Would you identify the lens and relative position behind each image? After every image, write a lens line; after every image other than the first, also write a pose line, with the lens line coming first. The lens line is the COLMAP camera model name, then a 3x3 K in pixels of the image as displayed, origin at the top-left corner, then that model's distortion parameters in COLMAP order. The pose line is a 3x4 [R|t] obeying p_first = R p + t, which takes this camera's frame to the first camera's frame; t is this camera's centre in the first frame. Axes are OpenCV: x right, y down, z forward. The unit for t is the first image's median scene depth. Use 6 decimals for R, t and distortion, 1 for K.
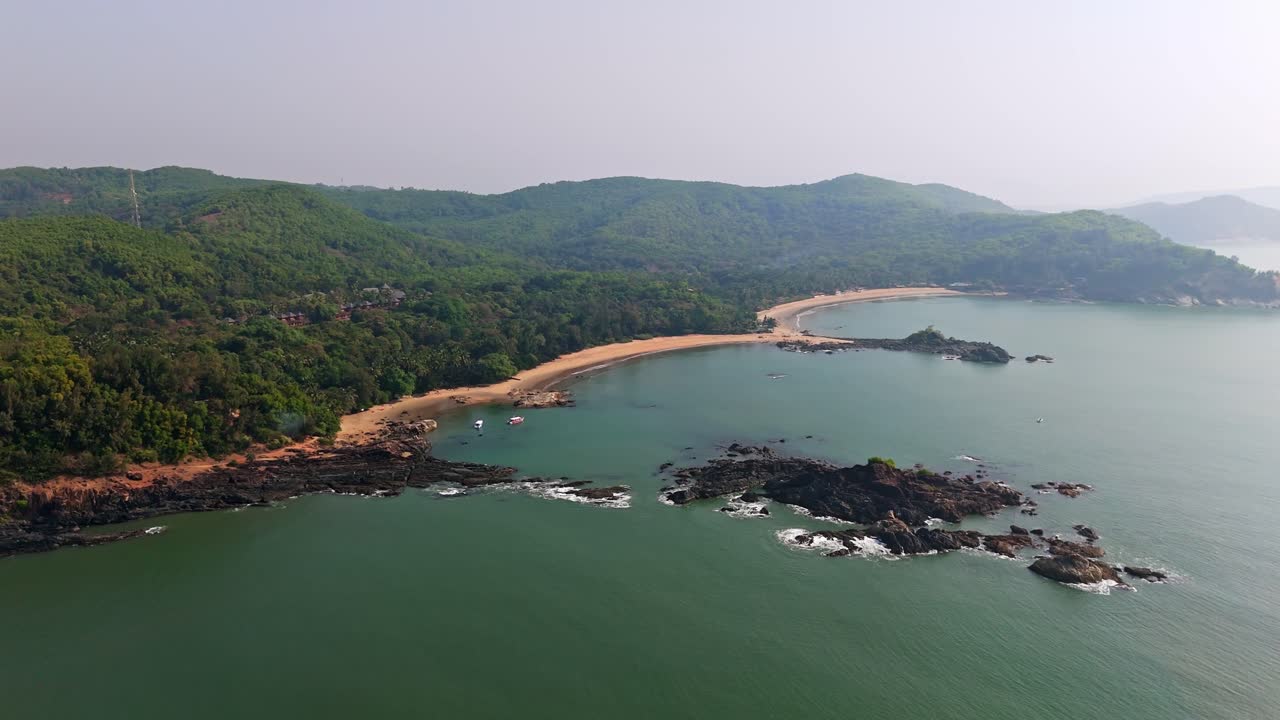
lens RADIAL K [[935.9, 0, 640.0], [0, 935.9, 360.0], [0, 0, 1]] dist [0.090334, -0.089029]
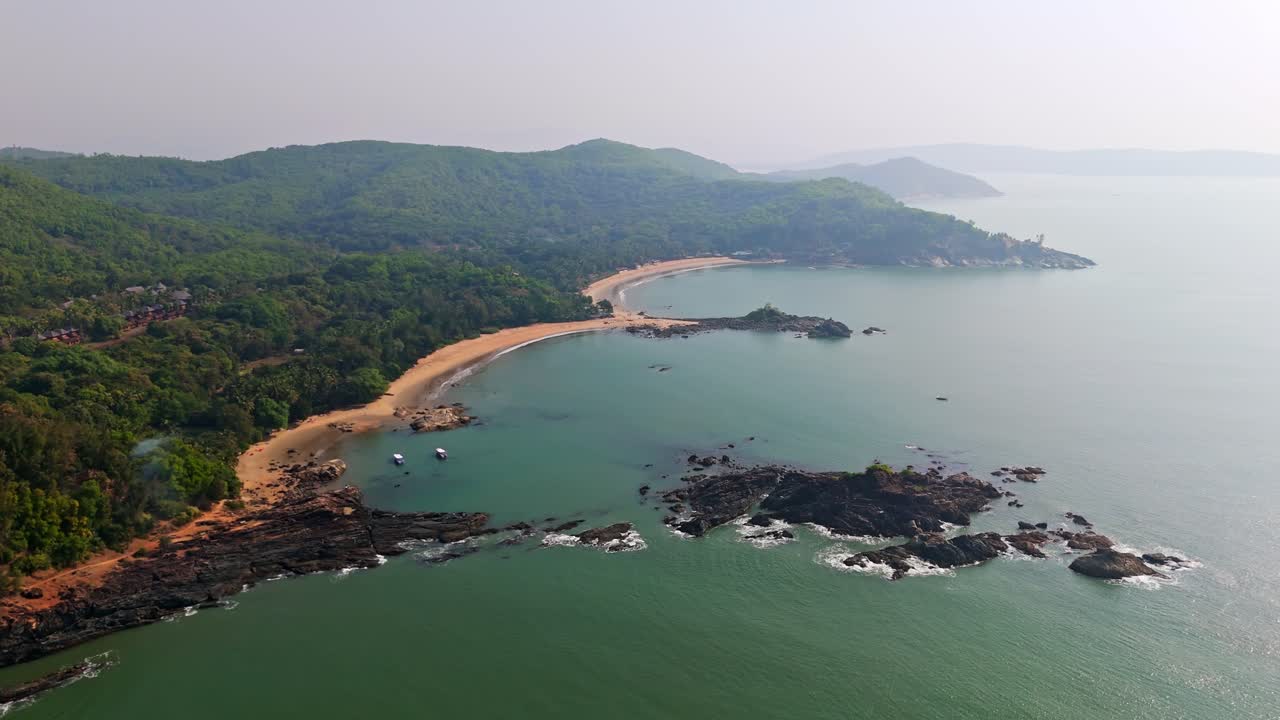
lens RADIAL K [[935.9, 0, 640.0], [0, 935.9, 360.0], [0, 0, 1]] dist [0.090334, -0.089029]
pose [[0.951568, -0.070846, 0.299165, -0.138083], [0.057389, 0.996915, 0.053545, -0.037461], [-0.302036, -0.033783, 0.952698, 0.063739]]
